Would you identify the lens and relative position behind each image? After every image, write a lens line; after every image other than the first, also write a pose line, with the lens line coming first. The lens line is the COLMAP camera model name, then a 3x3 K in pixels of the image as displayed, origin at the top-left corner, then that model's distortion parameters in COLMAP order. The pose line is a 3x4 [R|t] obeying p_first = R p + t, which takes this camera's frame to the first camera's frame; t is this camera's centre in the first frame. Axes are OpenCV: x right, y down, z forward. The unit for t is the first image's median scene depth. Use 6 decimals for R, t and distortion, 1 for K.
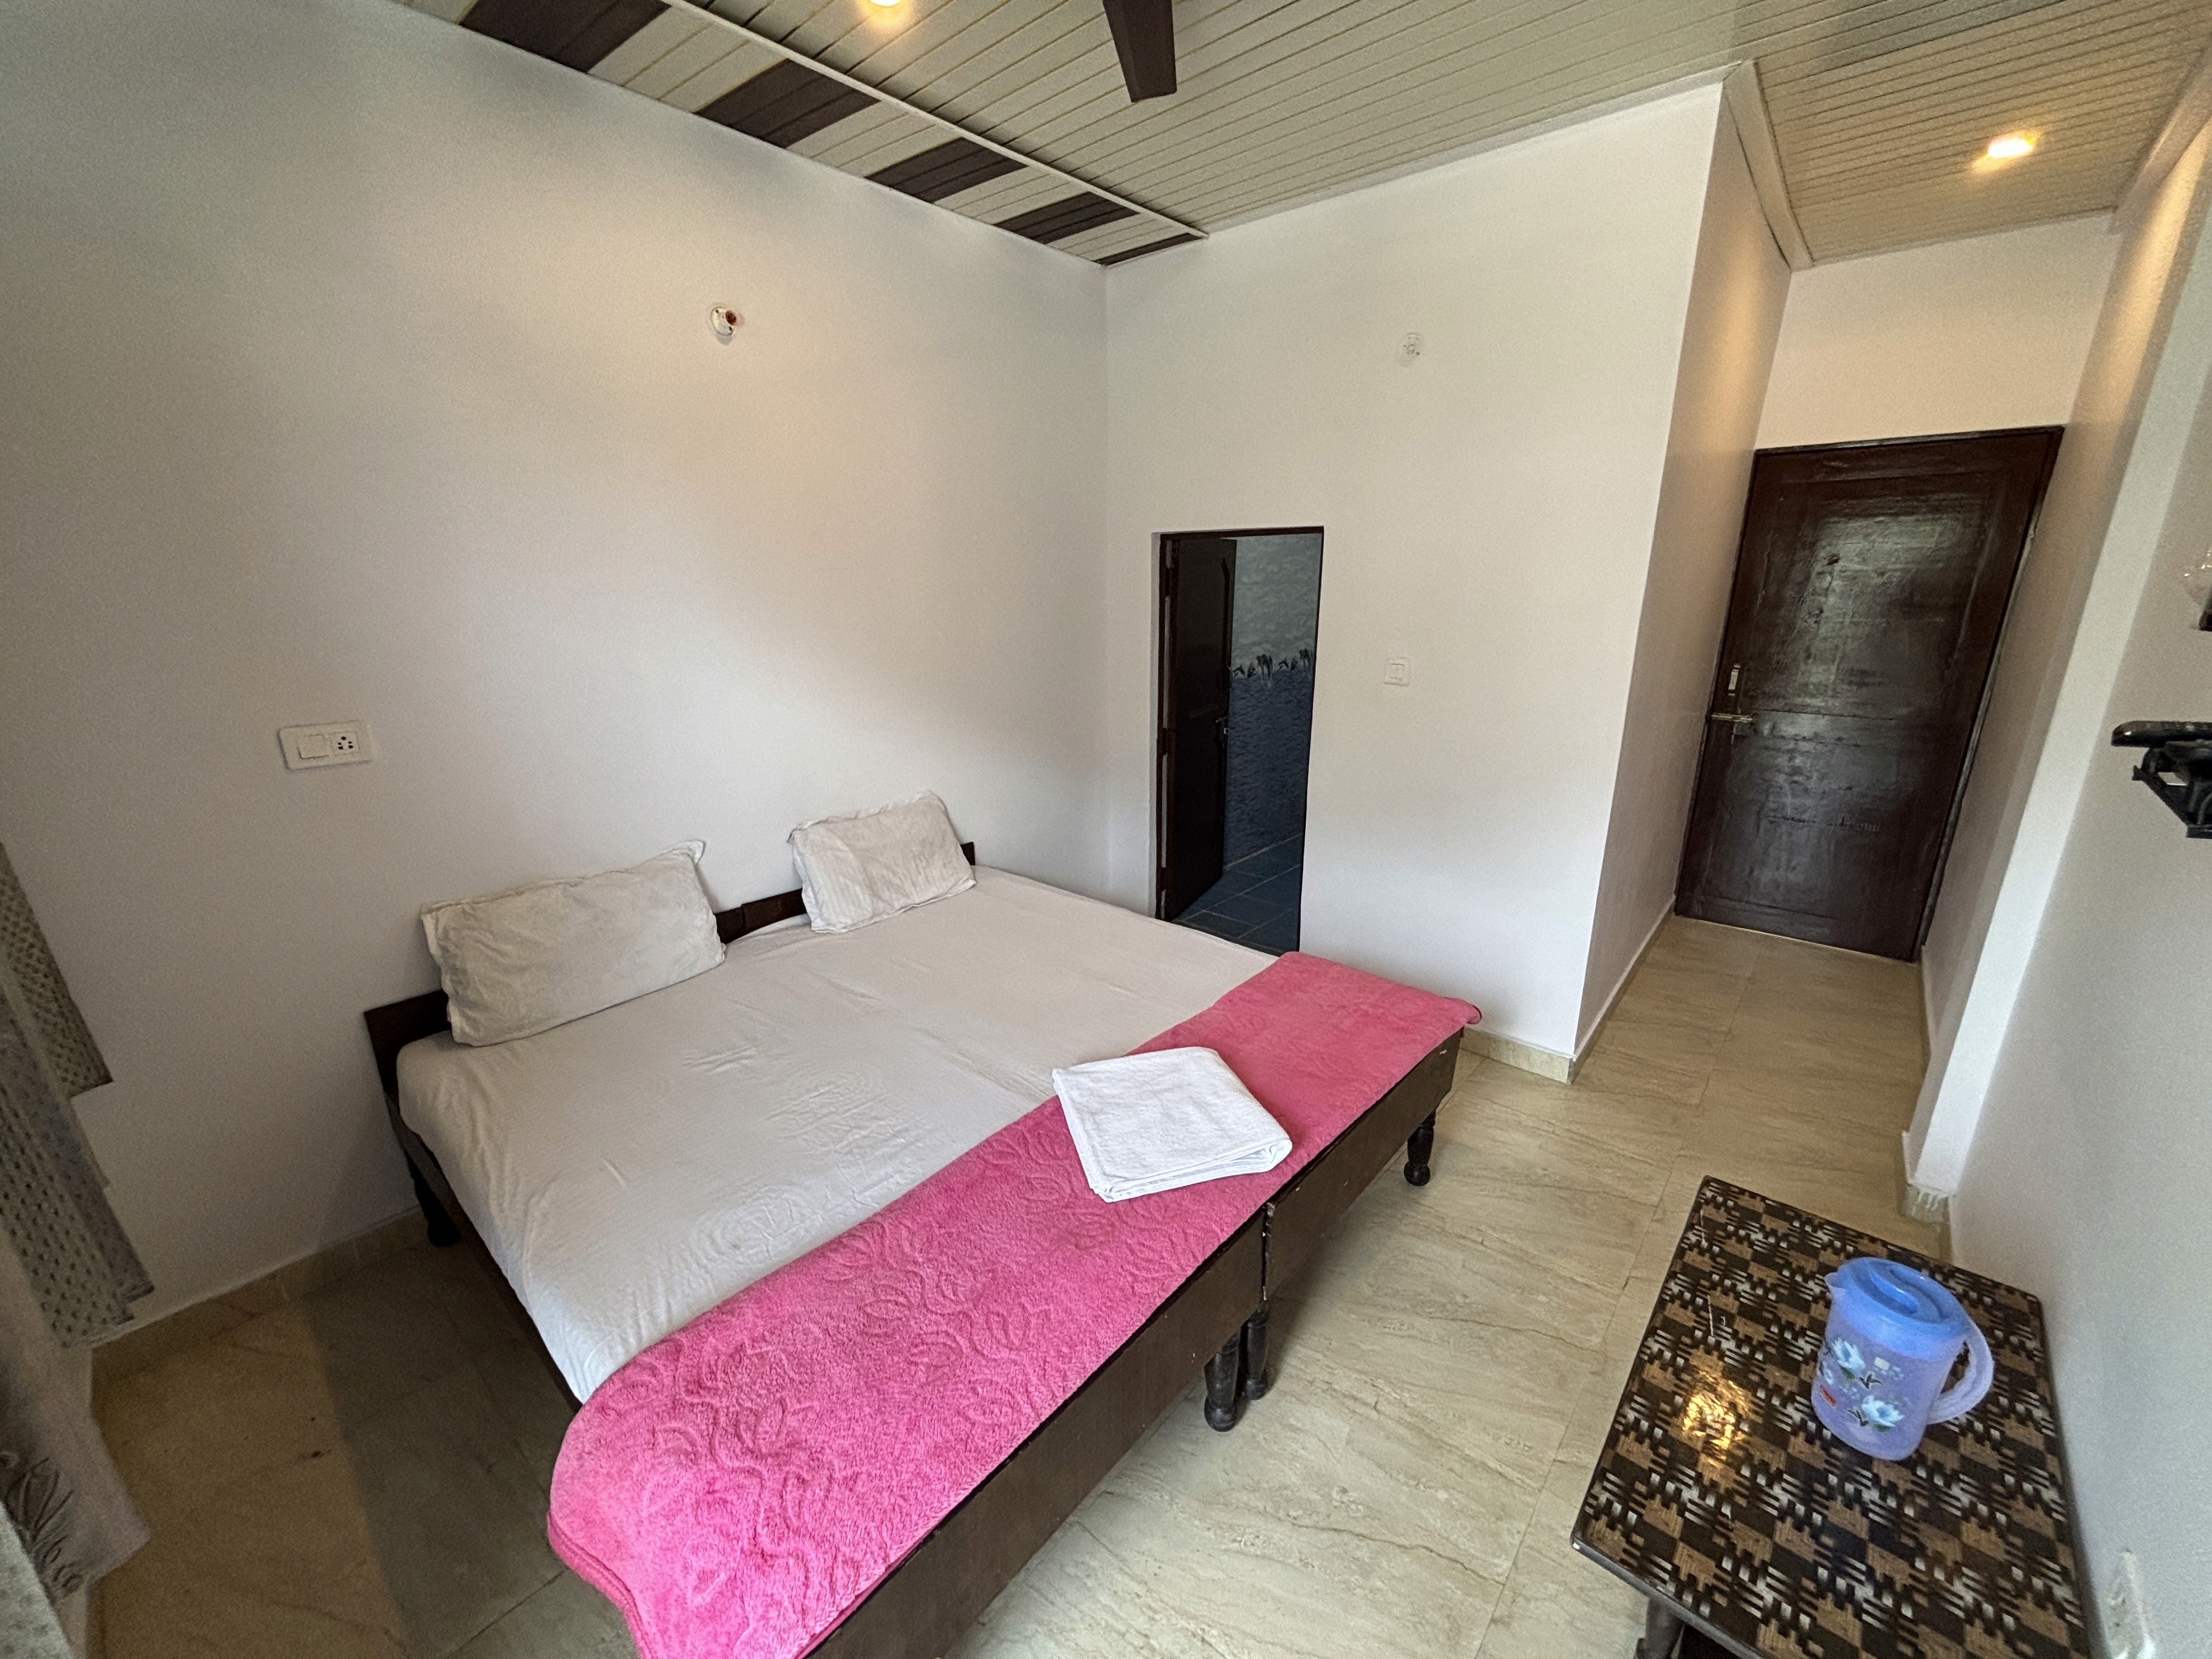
lens RADIAL K [[884.8, 0, 1110.8], [0, 884.8, 826.6], [0, 0, 1]] dist [0.000663, 0.000337]
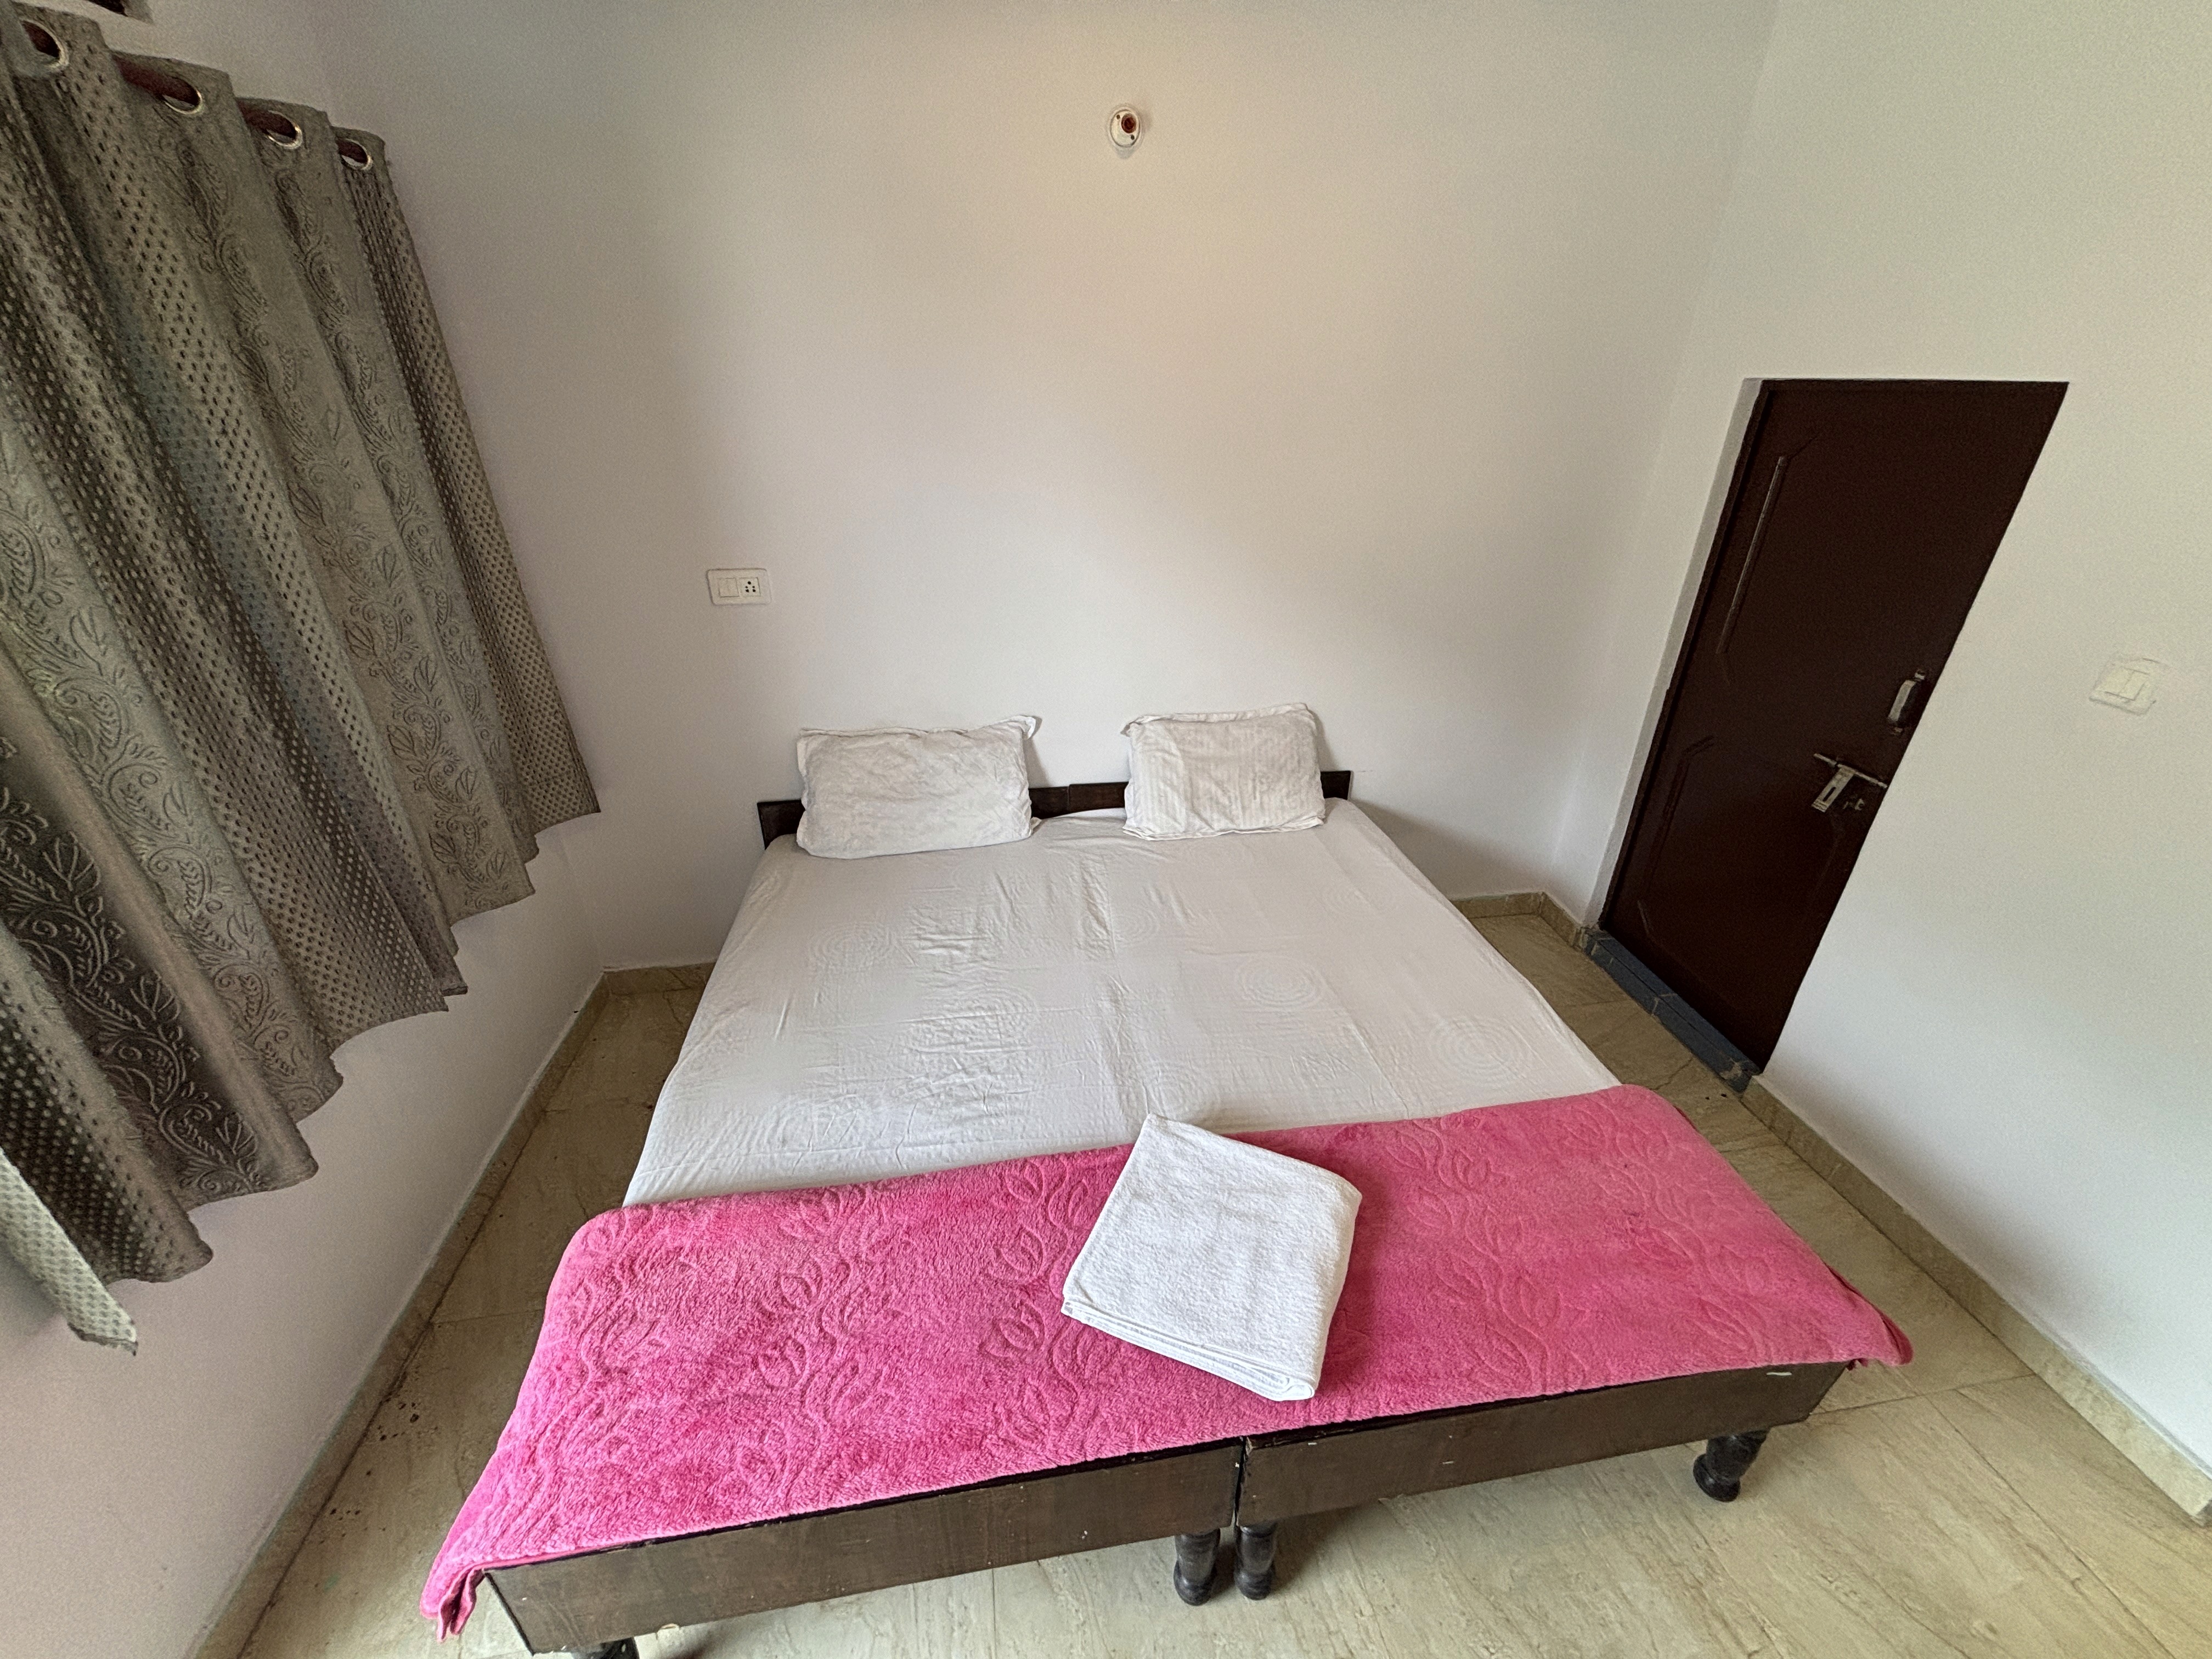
lens RADIAL K [[884.8, 0, 1107.4], [0, 884.8, 831.3], [0, 0, 1]] dist [0.000663, 0.000337]
pose [[0.766892, 0.301824, -0.566373, 0.264640], [-0.186283, 0.949202, 0.253601, -0.162773], [0.614145, -0.088979, 0.784161, 0.299816]]
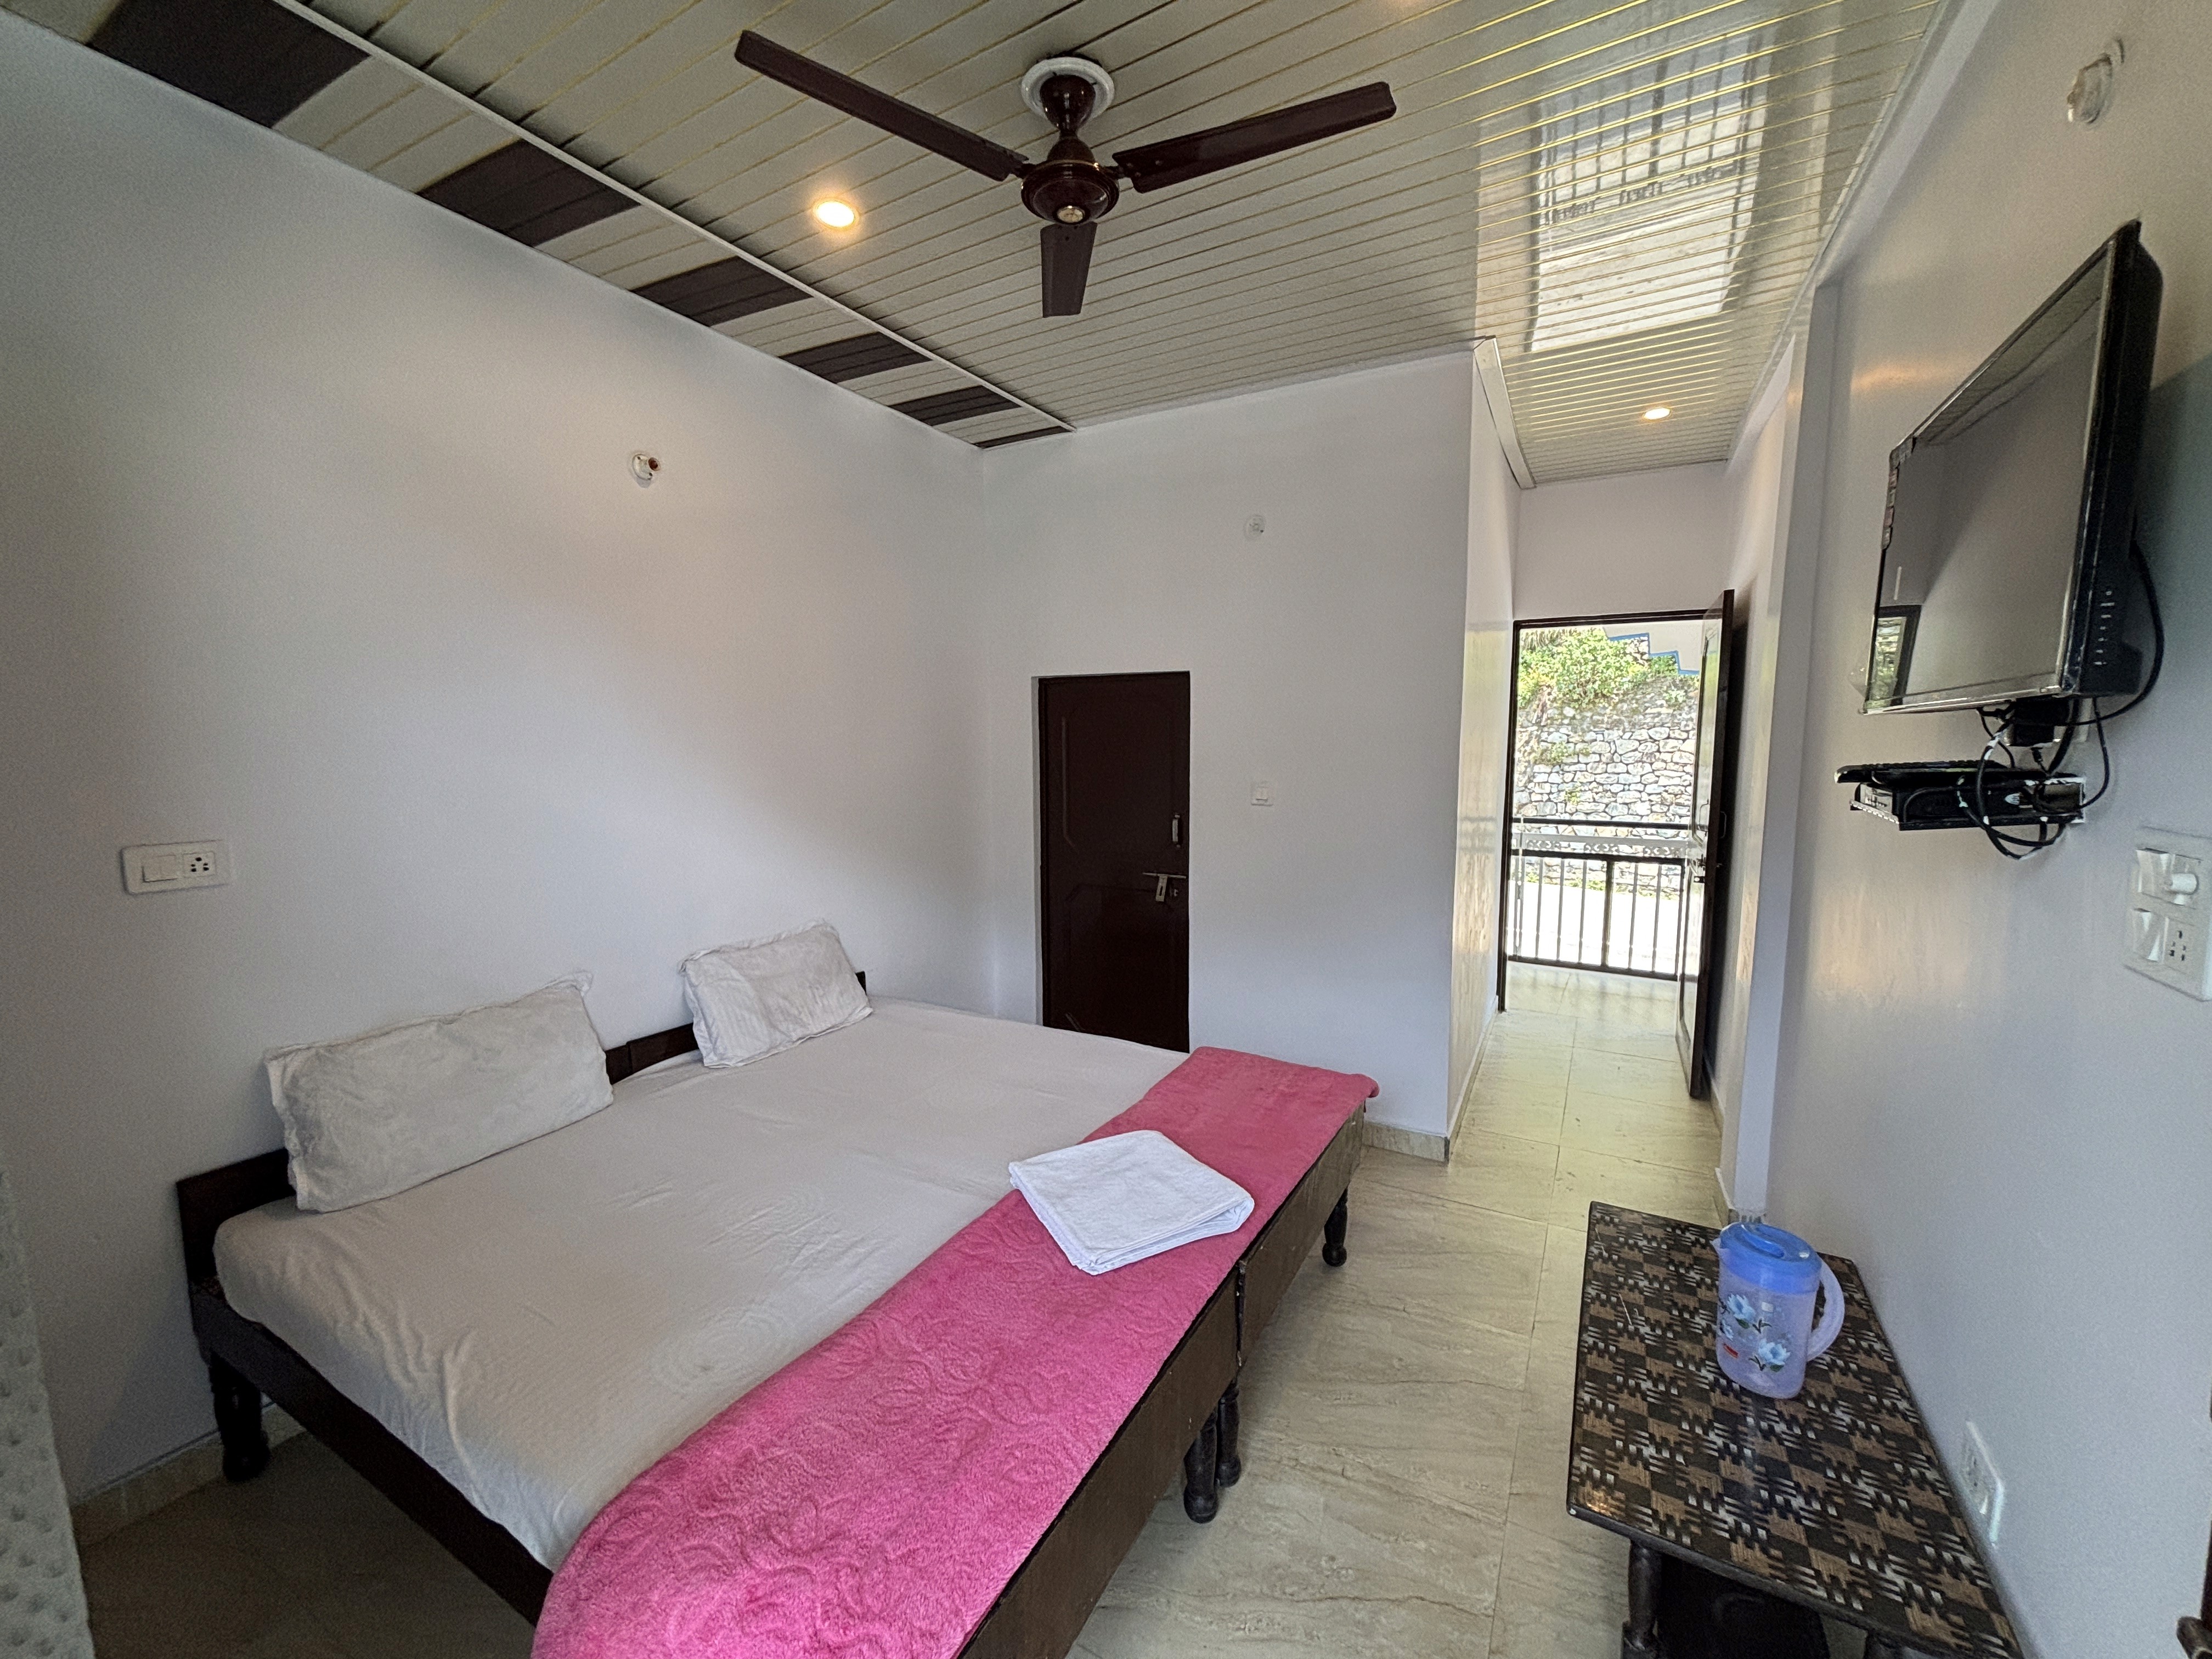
lens RADIAL K [[884.8, 0, 1116.9], [0, 884.8, 829.7], [0, 0, 1]] dist [0.000663, 0.000337]
pose [[0.978565, -0.019570, 0.205006, -0.127808], [0.054887, 0.984252, -0.168035, 0.068365], [-0.198489, 0.175686, 0.964228, -0.054297]]
